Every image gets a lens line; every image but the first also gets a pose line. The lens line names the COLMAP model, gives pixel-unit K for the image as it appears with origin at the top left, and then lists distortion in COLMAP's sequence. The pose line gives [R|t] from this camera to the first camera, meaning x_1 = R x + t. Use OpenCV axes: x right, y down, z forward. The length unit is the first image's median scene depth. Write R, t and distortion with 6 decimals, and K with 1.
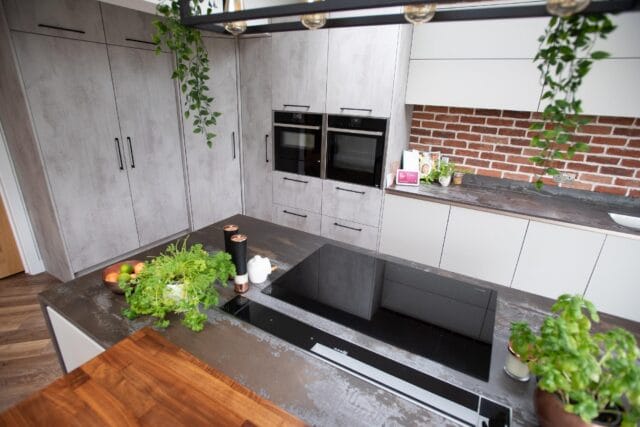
lens RADIAL K [[320.2, 0, 322.0], [0, 320.2, 216.1], [0, 0, 1]] dist [-0.047000, 0.017592]
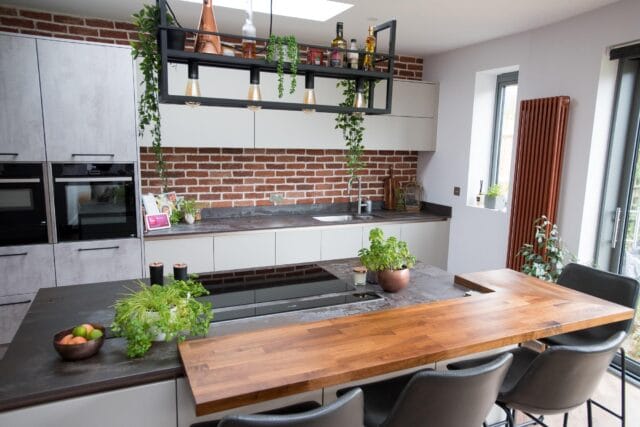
lens RADIAL K [[448.2, 0, 321.0], [0, 448.2, 215.2], [0, 0, 1]] dist [-0.008836, 0.031789]
pose [[0.579546, -0.156229, 0.799824, -0.513137], [0.289634, 0.956862, -0.022963, 0.032601], [-0.761734, 0.244965, 0.599795, -0.169351]]
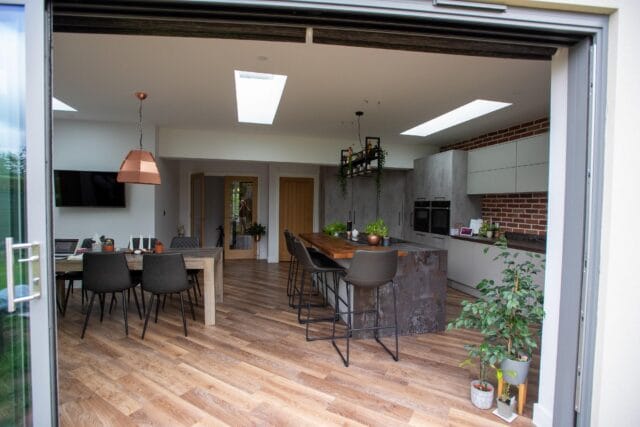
lens RADIAL K [[320.2, 0, 322.7], [0, 320.2, 213.5], [0, 0, 1]] dist [-0.047000, 0.017592]
pose [[0.691645, -0.007050, -0.722203, 1.022771], [-0.243542, 0.939110, -0.242405, 0.430248], [0.679937, 0.343545, 0.647814, -0.795294]]
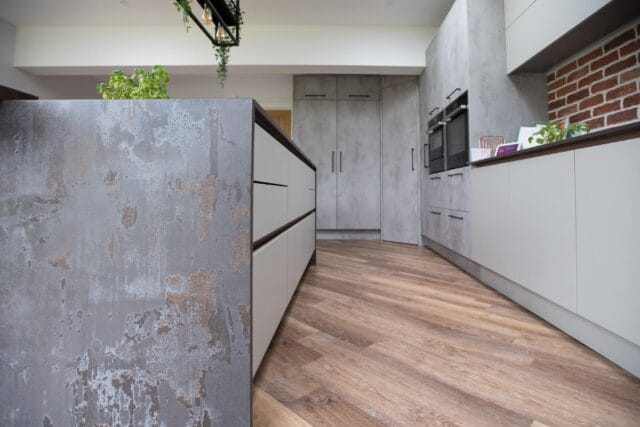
lens RADIAL K [[327.0, 0, 343.9], [0, 327.0, 180.5], [0, 0, 1]] dist [-0.027601, 0.005777]
pose [[0.503309, -0.069636, -0.861296, 0.771612], [-0.289297, 0.925647, -0.243893, 0.269555], [0.814240, 0.371924, 0.445741, 0.320865]]
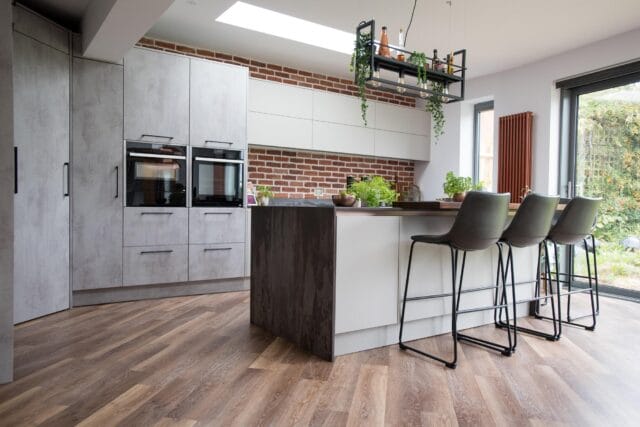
lens RADIAL K [[471.7, 0, 324.3], [0, 471.7, 214.9], [0, 0, 1]] dist [-0.005696, 0.034203]
pose [[0.421808, -0.050529, 0.905276, -1.252257], [0.323487, 0.941123, -0.098197, 0.204769], [-0.847015, 0.334266, 0.413319, 0.032880]]
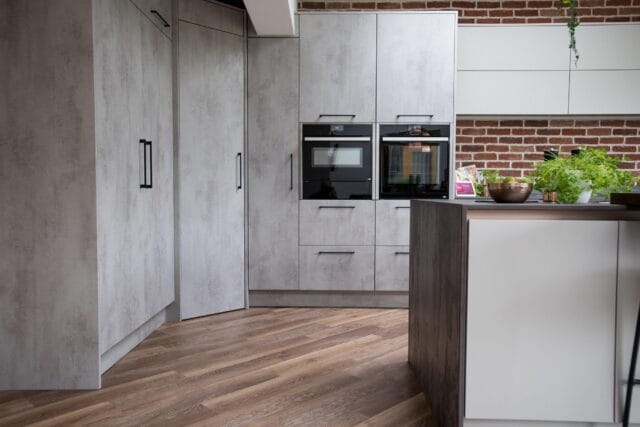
lens RADIAL K [[511.9, 0, 316.8], [0, 511.9, 217.2], [0, 0, 1]] dist [-0.006195, 0.049349]
pose [[0.872494, -0.060604, 0.484852, -0.823028], [0.200789, 0.949097, -0.242689, 0.229534], [-0.445464, 0.309097, 0.840250, -0.022082]]
